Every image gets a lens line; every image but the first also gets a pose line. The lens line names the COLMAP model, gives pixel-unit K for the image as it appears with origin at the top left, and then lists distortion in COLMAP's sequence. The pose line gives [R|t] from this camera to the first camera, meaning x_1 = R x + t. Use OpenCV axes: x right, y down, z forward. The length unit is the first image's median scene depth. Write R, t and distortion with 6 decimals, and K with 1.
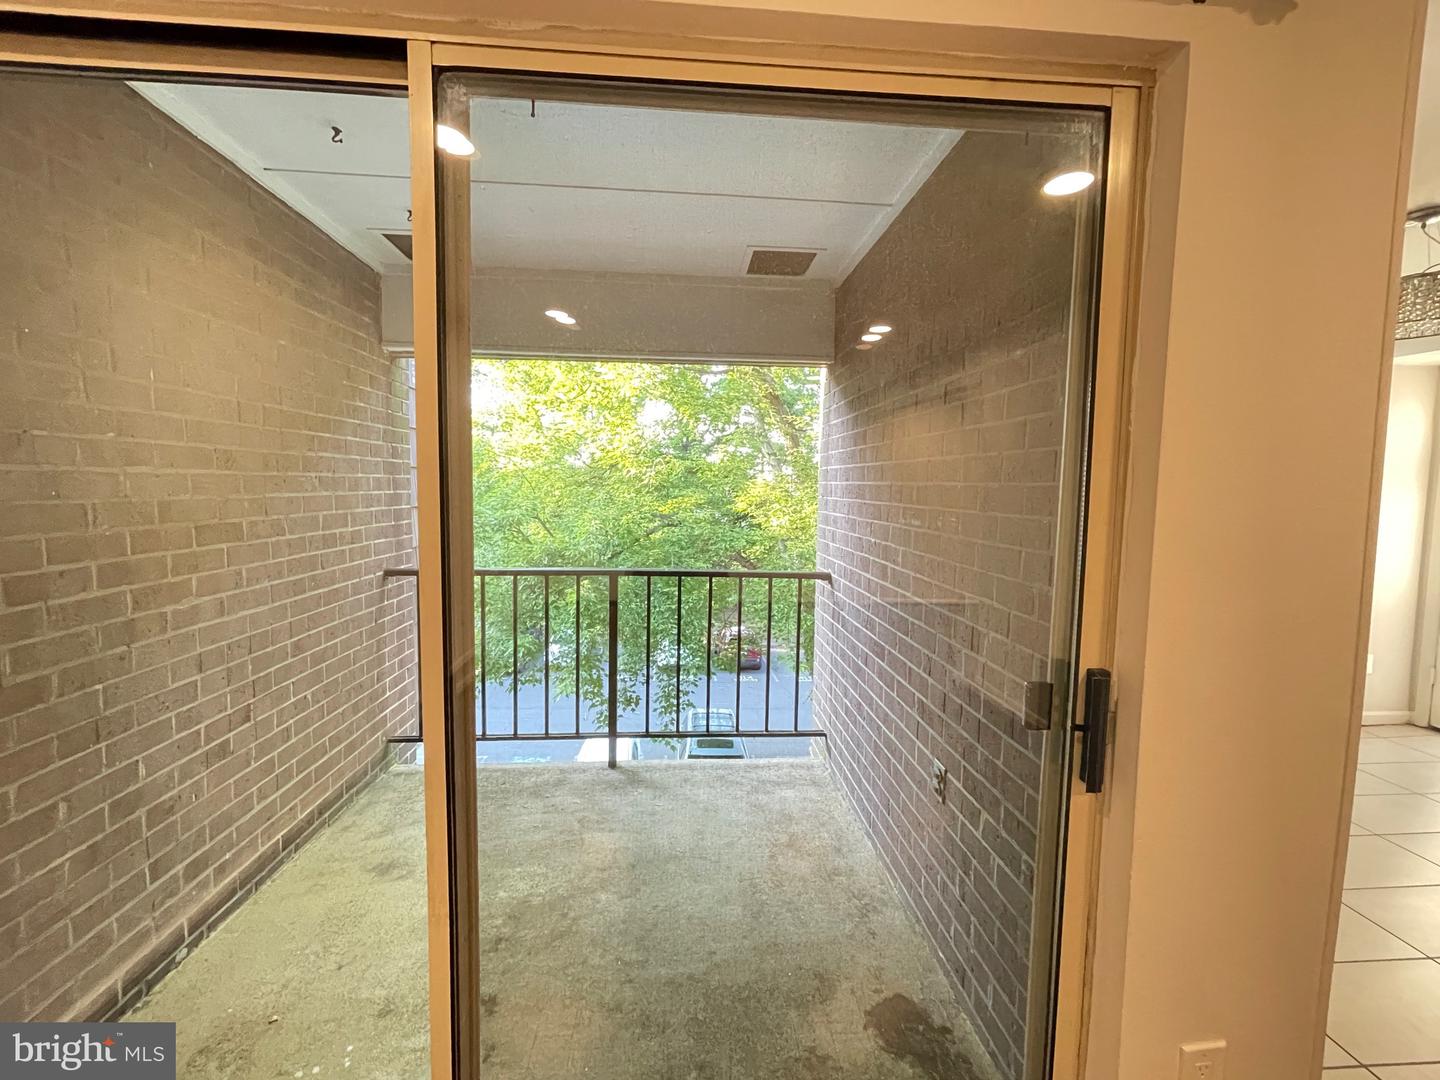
lens RADIAL K [[583.6, 0, 719.7], [0, 583.6, 530.5], [0, 0, 1]] dist [-0.005677, 0.001924]
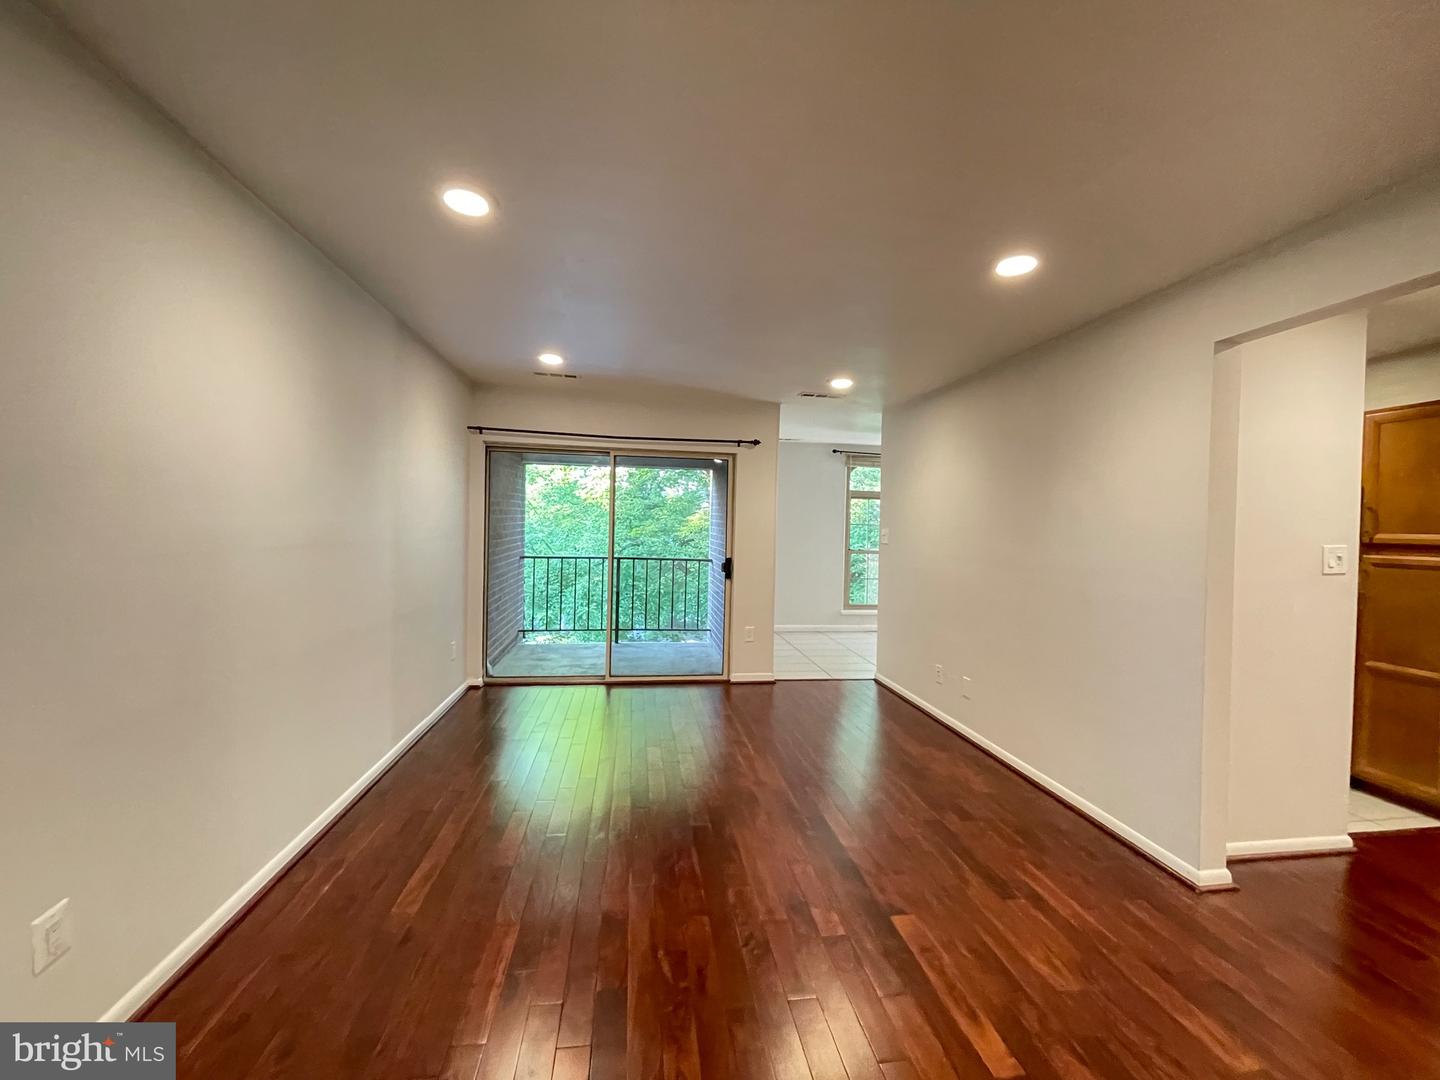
lens RADIAL K [[583.6, 0, 719.4], [0, 583.6, 532.1], [0, 0, 1]] dist [-0.005677, 0.001924]
pose [[0.997129, 0.007056, 0.075392, 0.046395], [-0.003208, 0.998692, -0.051039, 0.086538], [-0.075653, 0.050650, 0.995847, -1.376961]]
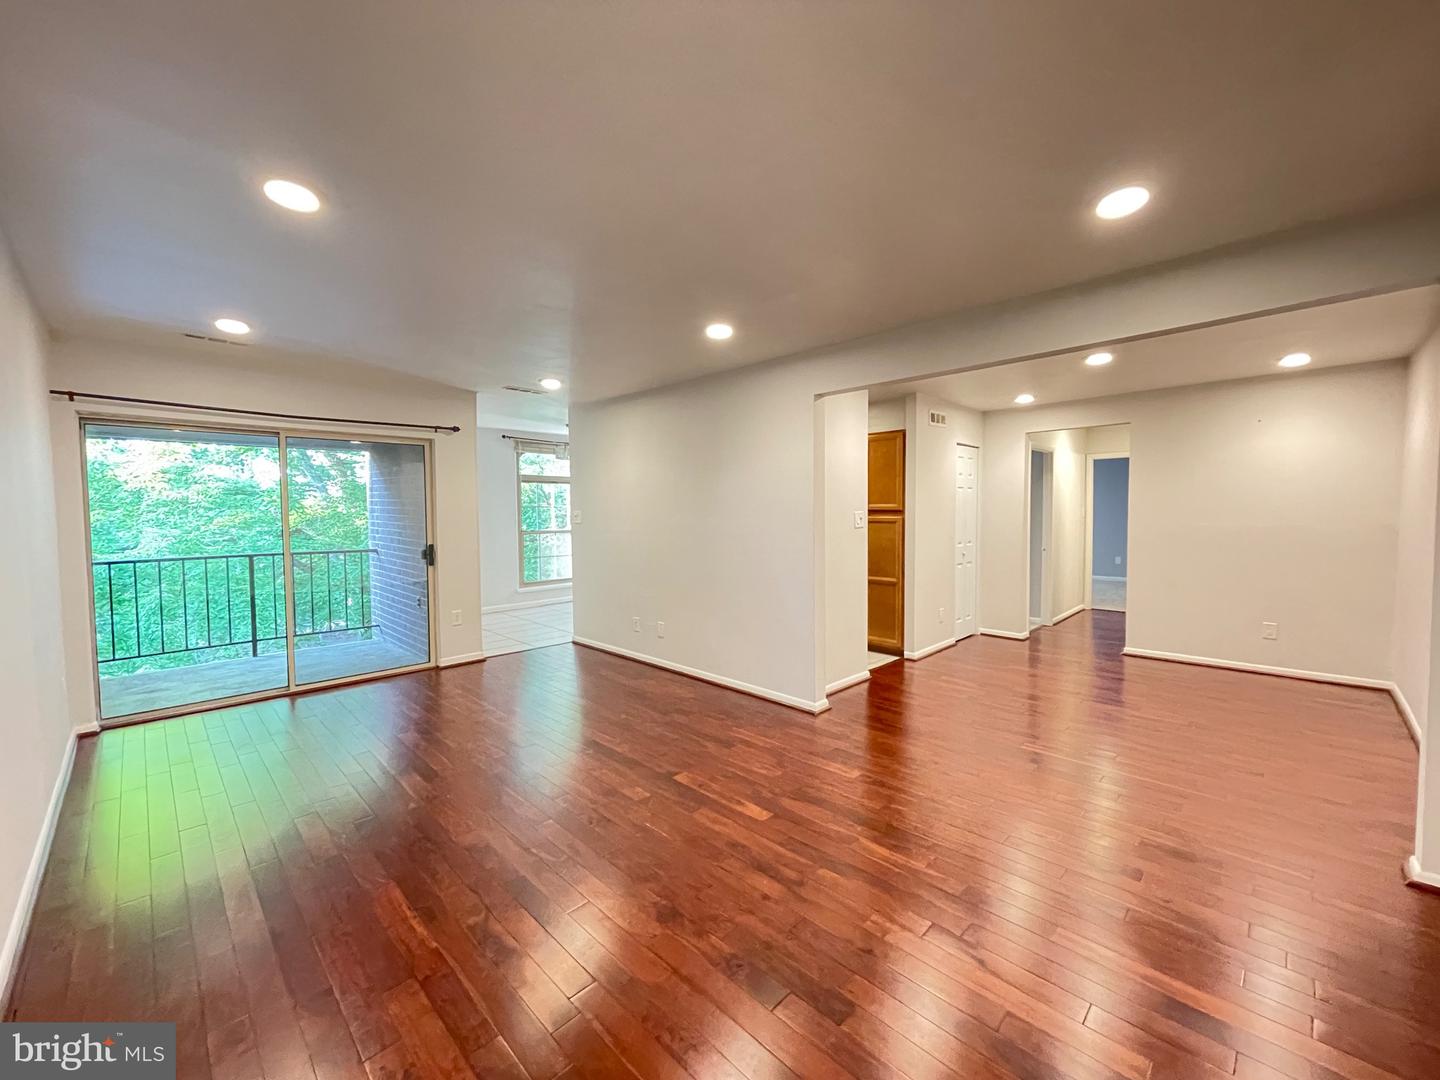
lens RADIAL K [[583.6, 0, 718.8], [0, 583.6, 531.7], [0, 0, 1]] dist [-0.005677, 0.001924]
pose [[0.755643, -0.047997, 0.653223, -0.268432], [0.061505, 0.998104, 0.002190, 0.086069], [-0.652090, 0.038522, 0.757162, -1.510511]]
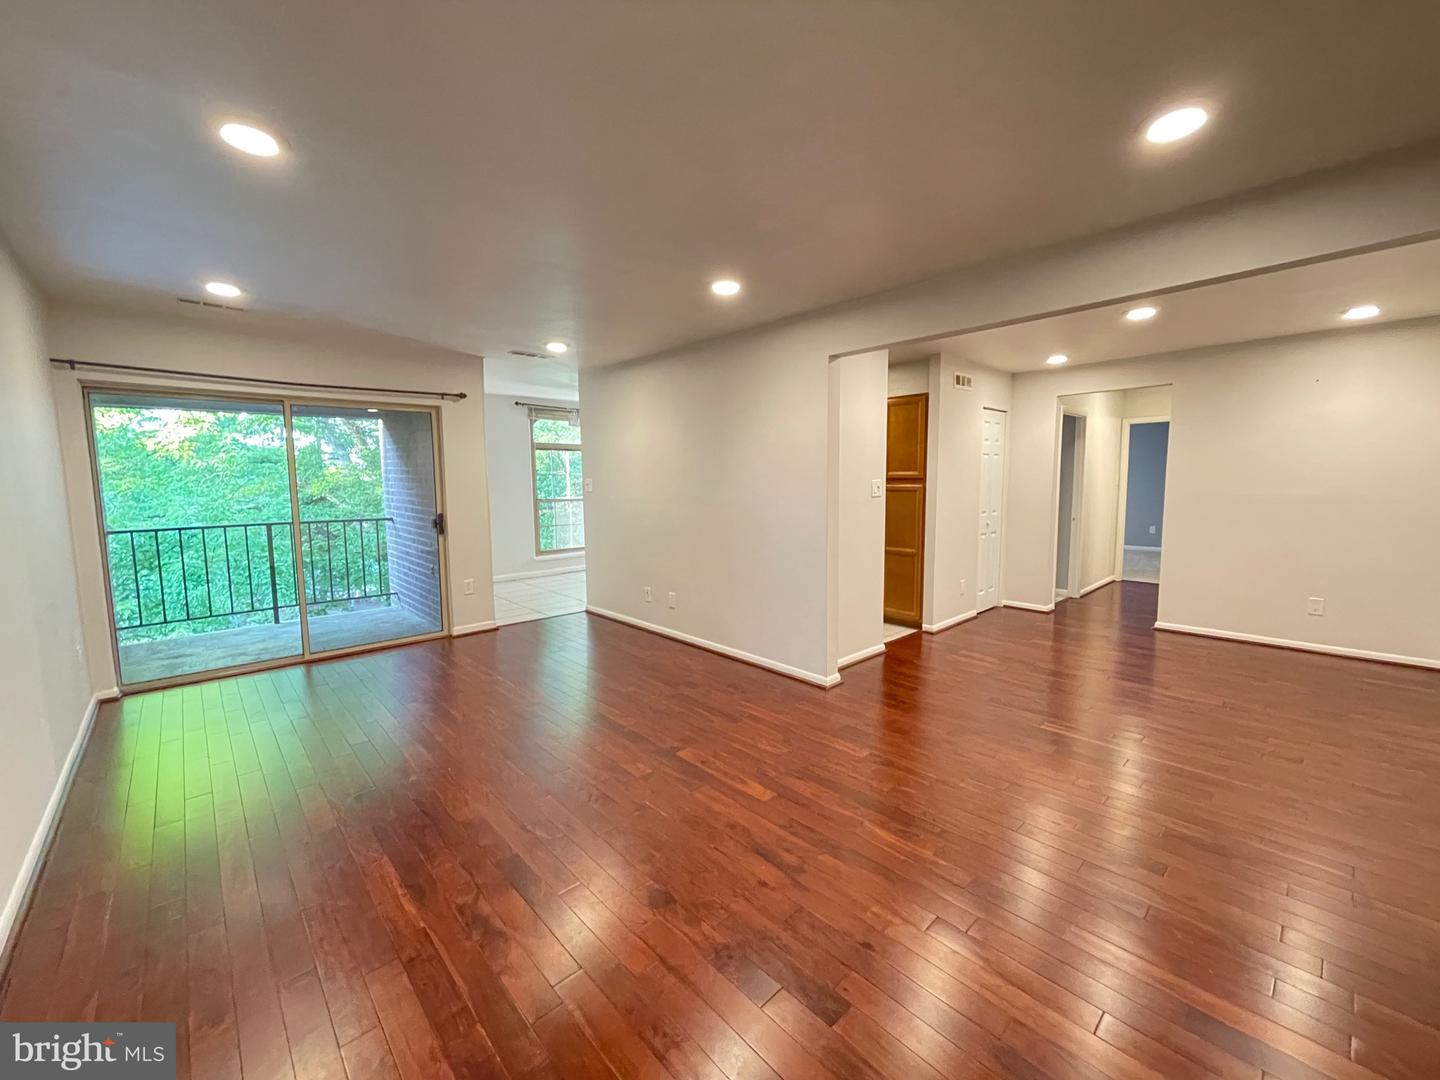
lens RADIAL K [[583.6, 0, 718.7], [0, 583.6, 531.8], [0, 0, 1]] dist [-0.005677, 0.001924]
pose [[0.780811, -0.082947, 0.619236, -0.214923], [0.061408, 0.996537, 0.056056, 0.082880], [-0.621742, -0.005743, 0.783201, -1.495091]]
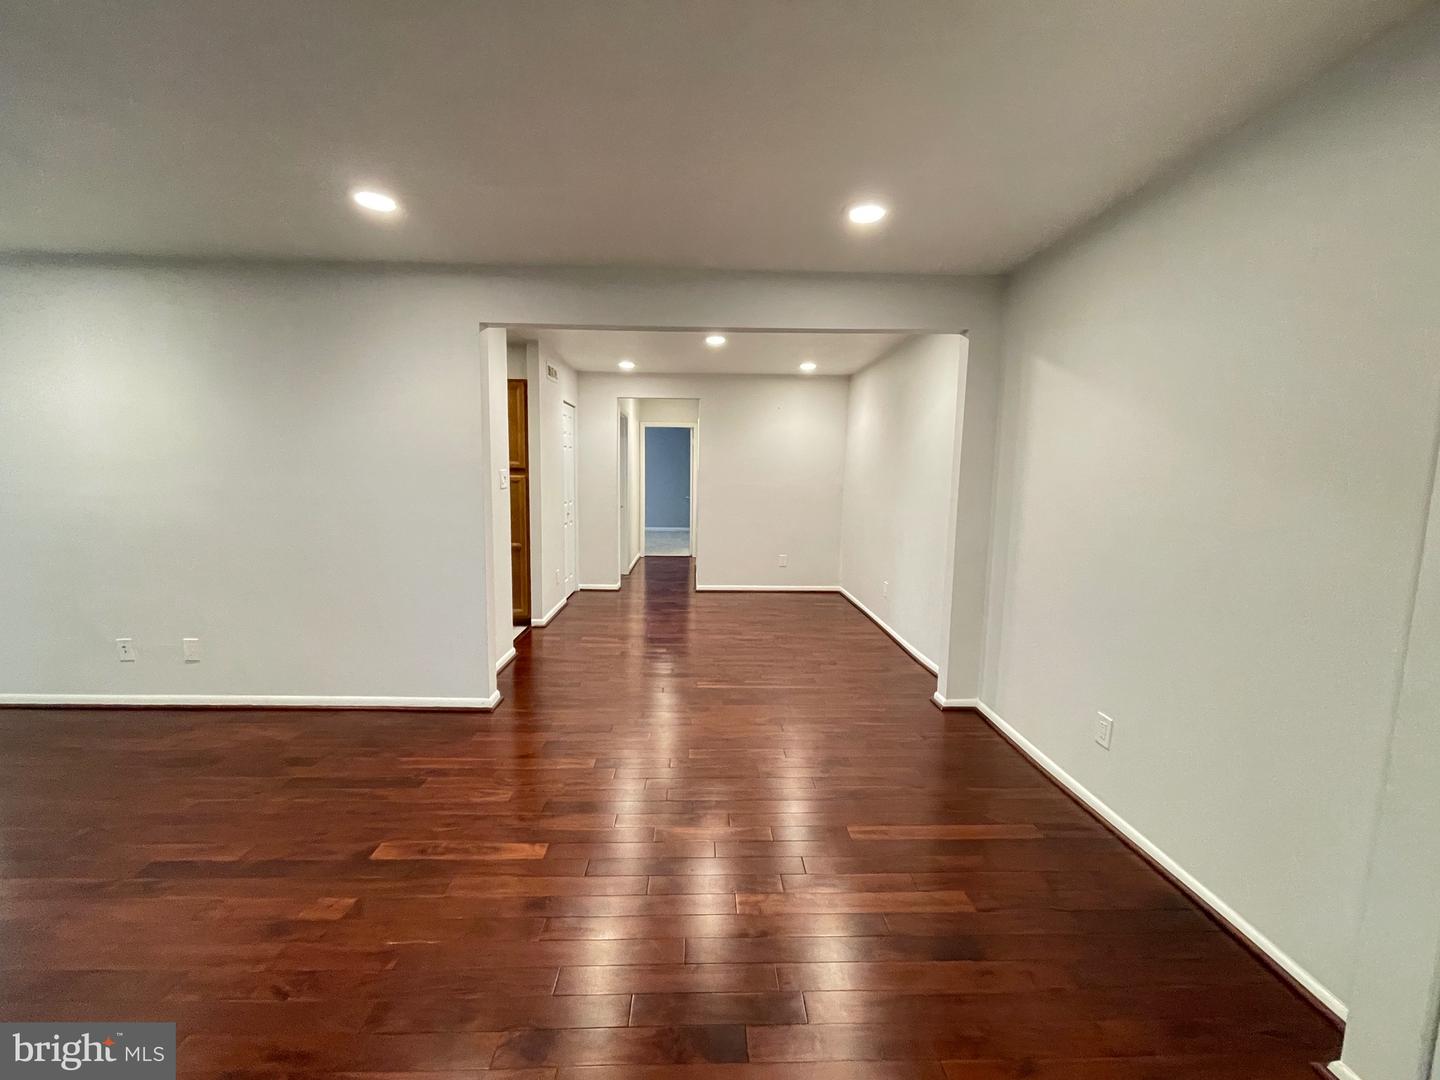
lens RADIAL K [[583.6, 0, 717.3], [0, 583.6, 535.4], [0, 0, 1]] dist [-0.005677, 0.001924]
pose [[0.038549, -0.130795, 0.990660, -0.306711], [0.044816, 0.990625, 0.129046, 0.057866], [-0.998251, 0.039423, 0.044049, -1.140181]]
